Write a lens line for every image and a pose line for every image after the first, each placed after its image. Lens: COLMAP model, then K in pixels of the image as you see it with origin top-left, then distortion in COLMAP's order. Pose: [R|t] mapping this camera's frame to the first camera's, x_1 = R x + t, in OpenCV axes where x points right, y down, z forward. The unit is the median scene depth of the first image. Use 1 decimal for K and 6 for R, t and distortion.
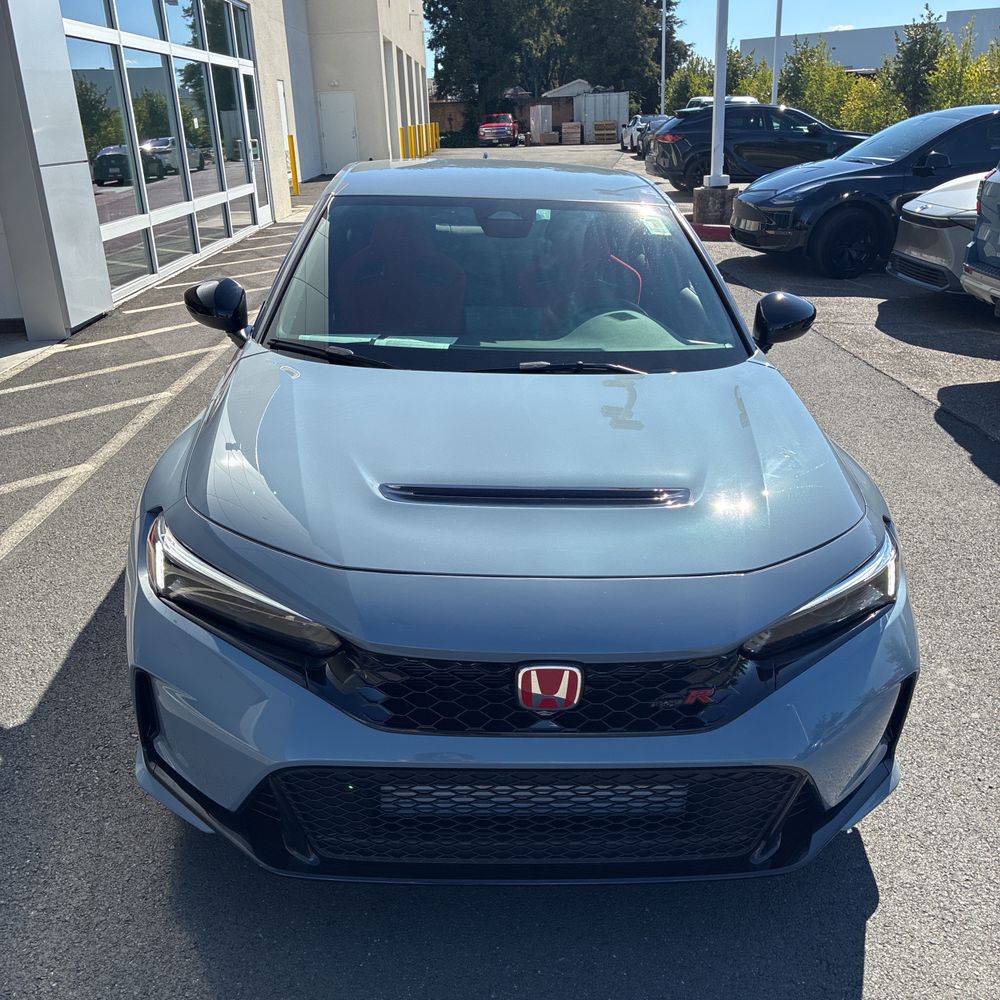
lens RADIAL K [[1011.9, 0, 506.7], [0, 1011.9, 501.9], [0, 0, 1]] dist [0.015016, 0.000000]
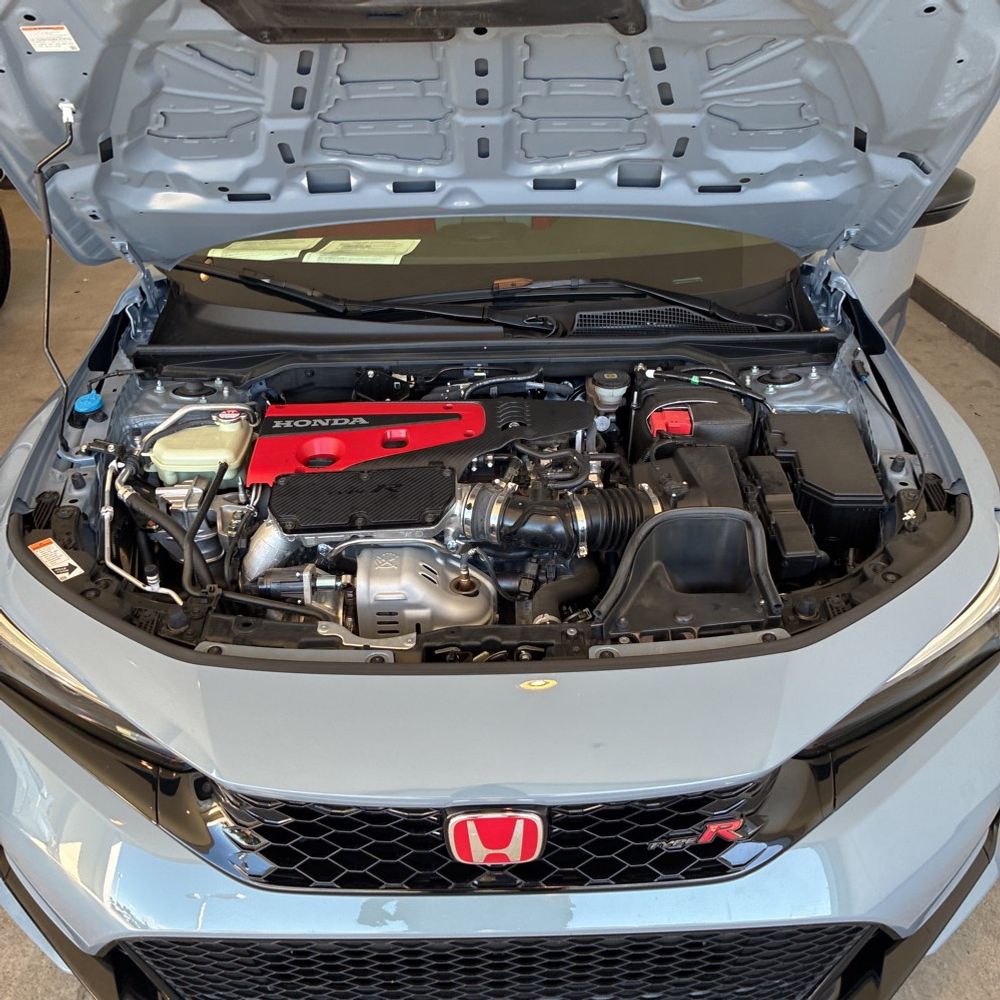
lens RADIAL K [[1011.9, 0, 497.7], [0, 1011.9, 503.7], [0, 0, 1]] dist [0.015016, 0.000000]
pose [[0.997776, -0.021974, -0.062927, 0.057458], [0.031847, 0.986524, 0.160488, -0.093063], [0.058552, -0.162136, 0.985030, 0.231045]]
